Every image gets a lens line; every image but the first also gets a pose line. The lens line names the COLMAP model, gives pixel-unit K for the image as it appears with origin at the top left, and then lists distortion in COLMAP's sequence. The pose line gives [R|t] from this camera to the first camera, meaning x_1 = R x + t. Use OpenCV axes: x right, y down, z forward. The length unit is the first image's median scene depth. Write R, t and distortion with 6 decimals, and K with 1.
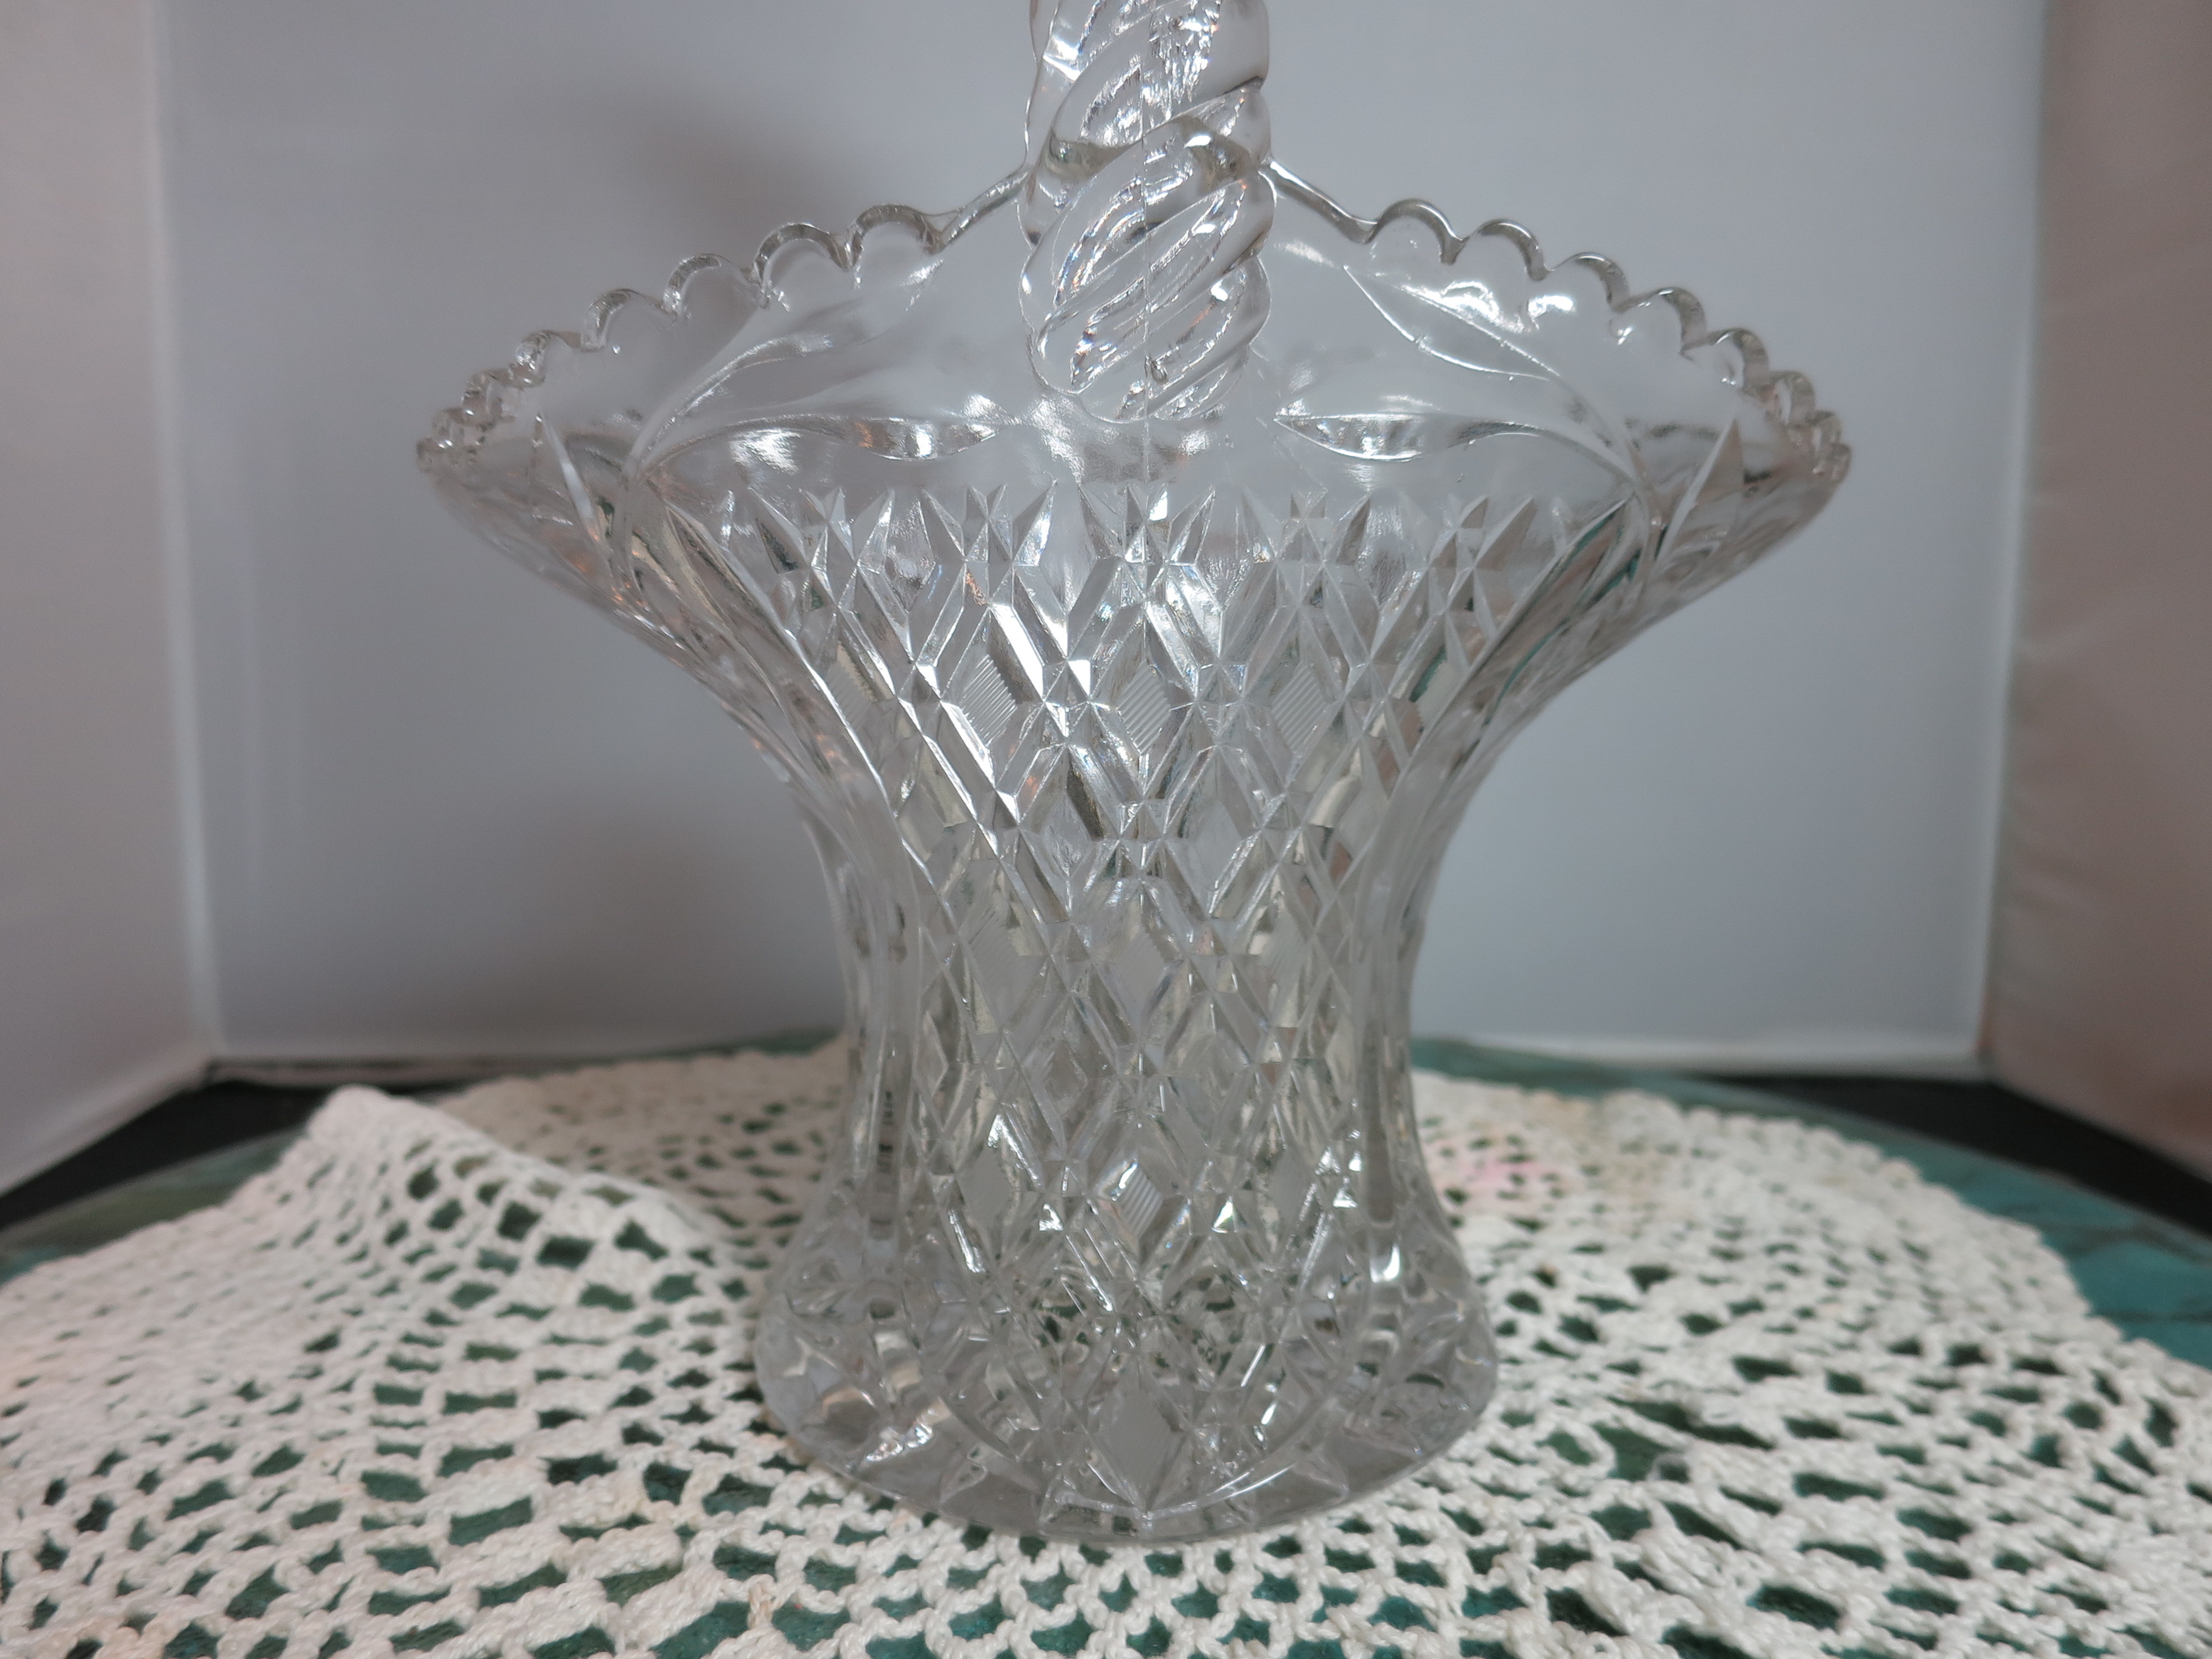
lens RADIAL K [[1544.4, 0, 1107.8], [0, 1544.4, 833.7], [0, 0, 1]] dist [-0.040578, 0.011657]
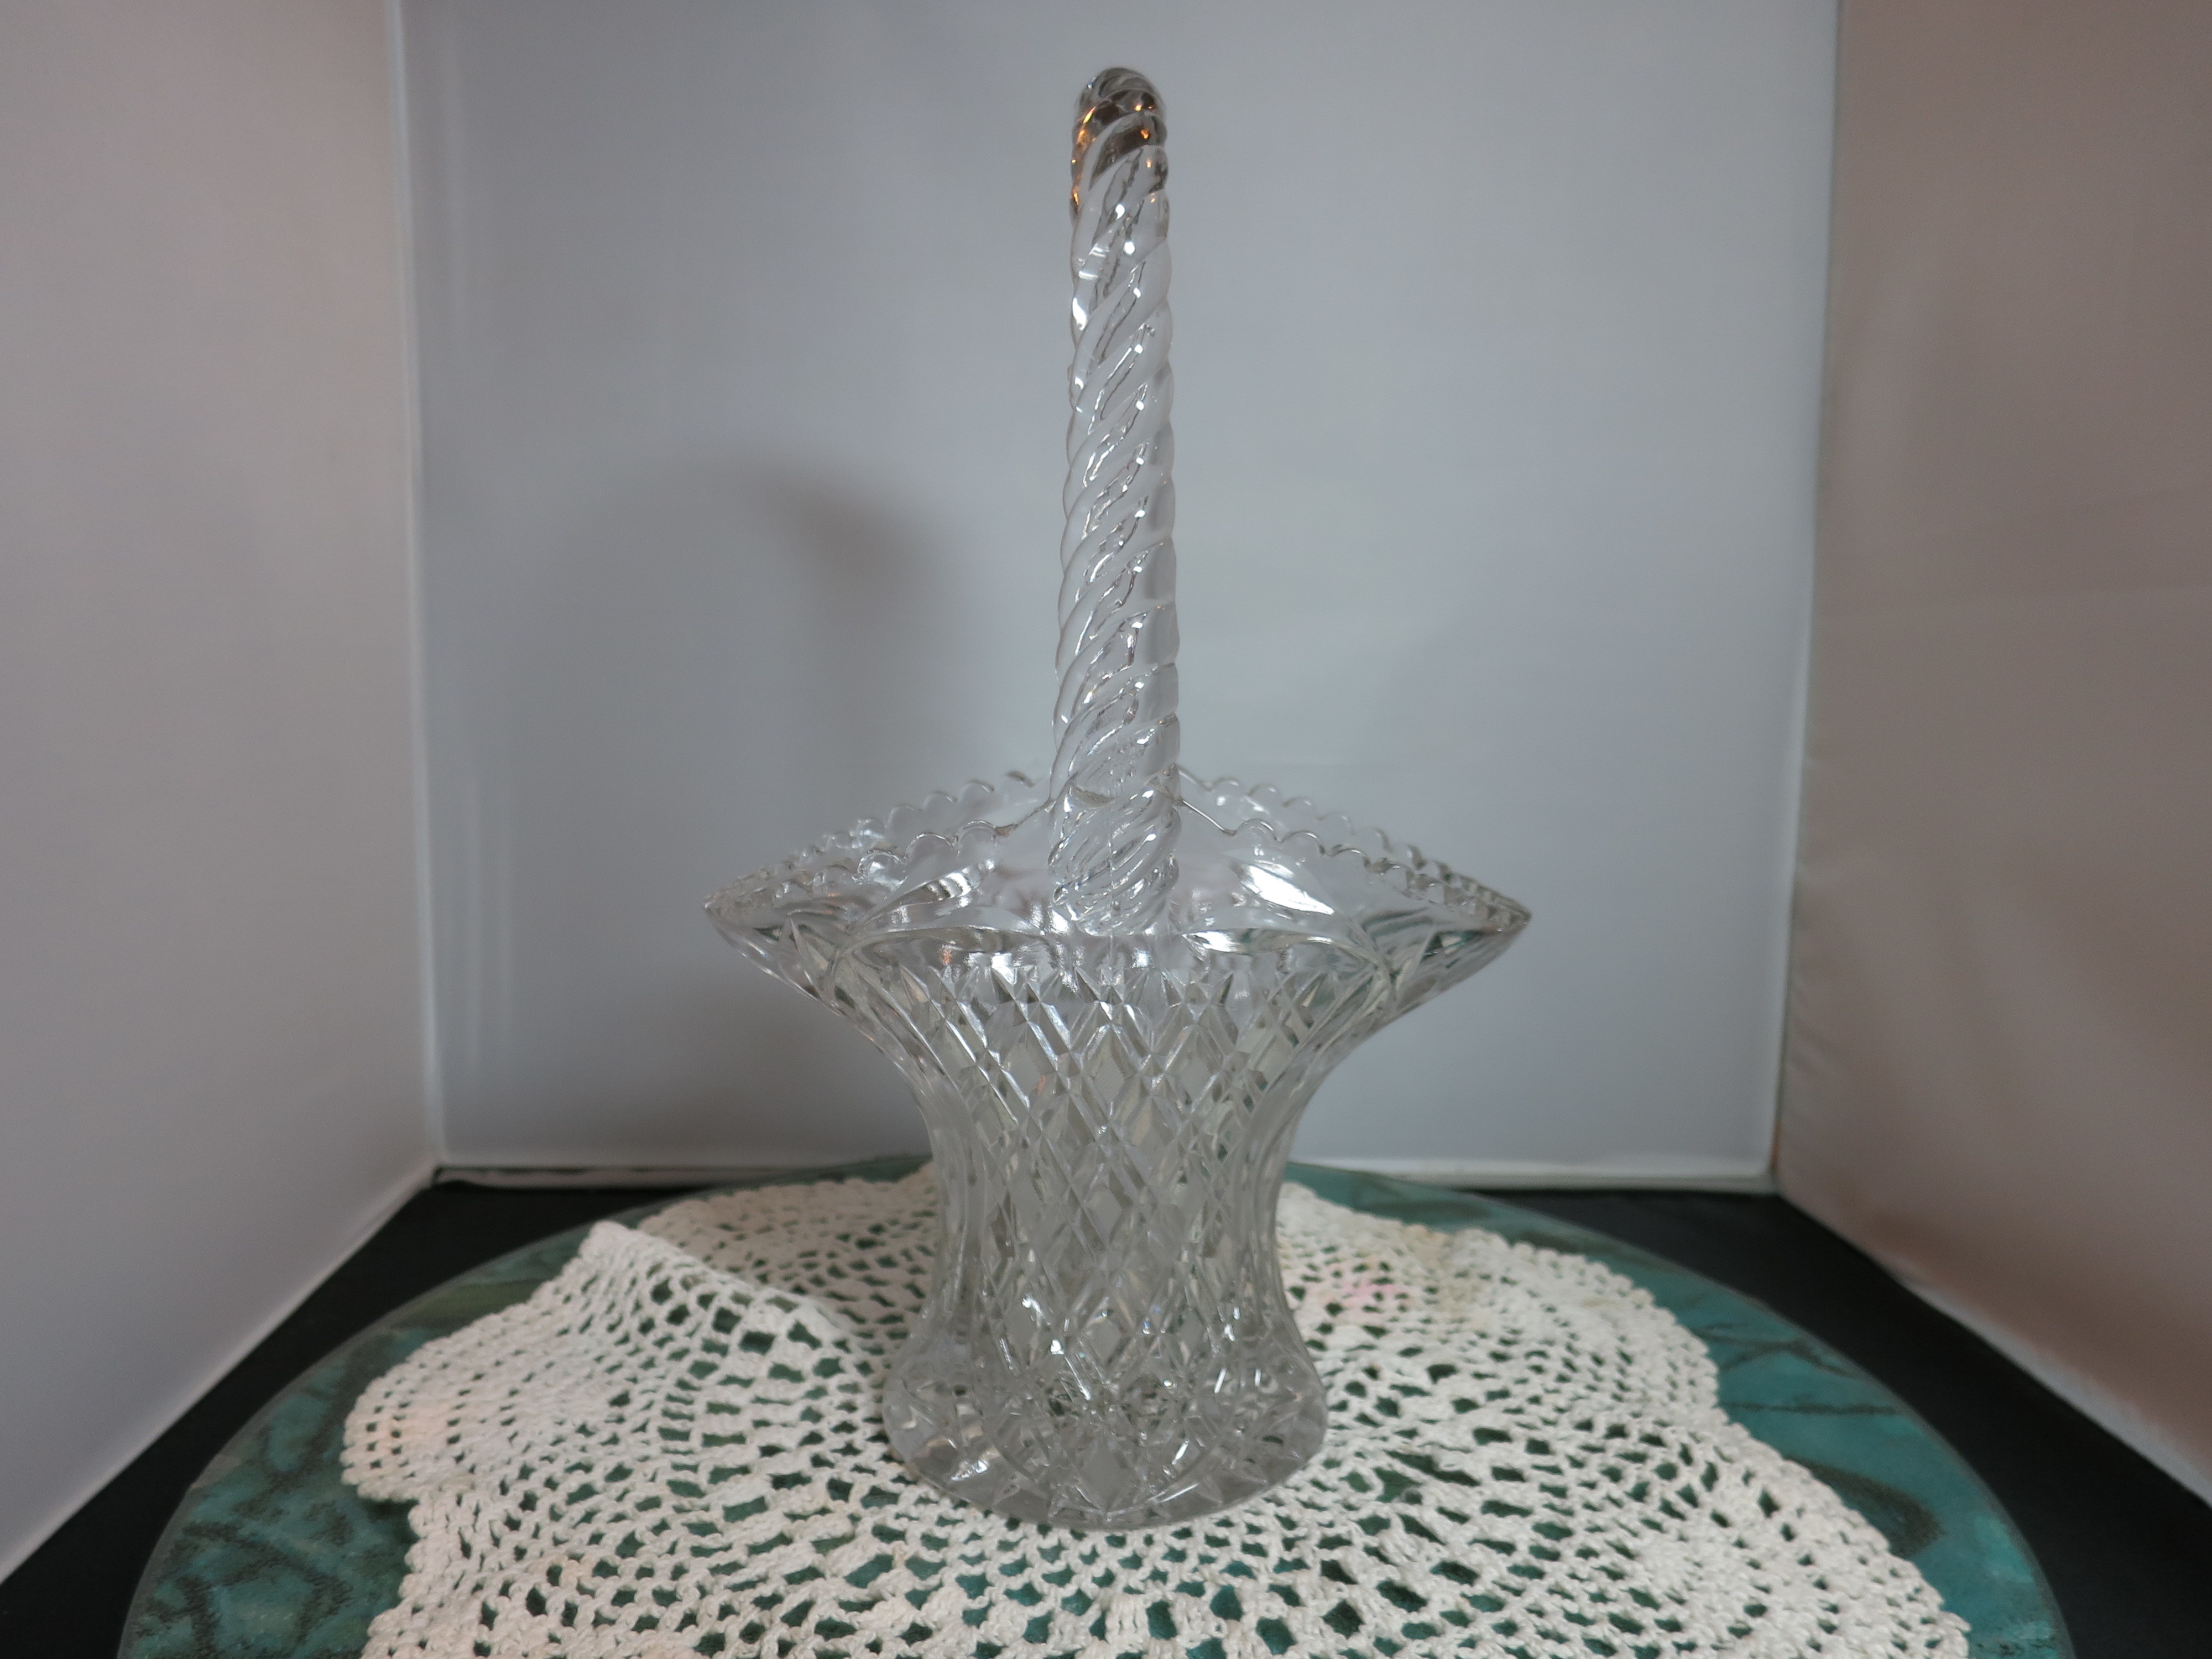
lens RADIAL K [[1544.4, 0, 1109.1], [0, 1544.4, 830.6], [0, 0, 1]] dist [-0.040578, 0.011657]
pose [[0.999558, 0.012426, -0.026992, 0.060786], [-0.012587, 0.999904, -0.005790, -0.323862], [0.026918, 0.006127, 0.999619, -0.749679]]
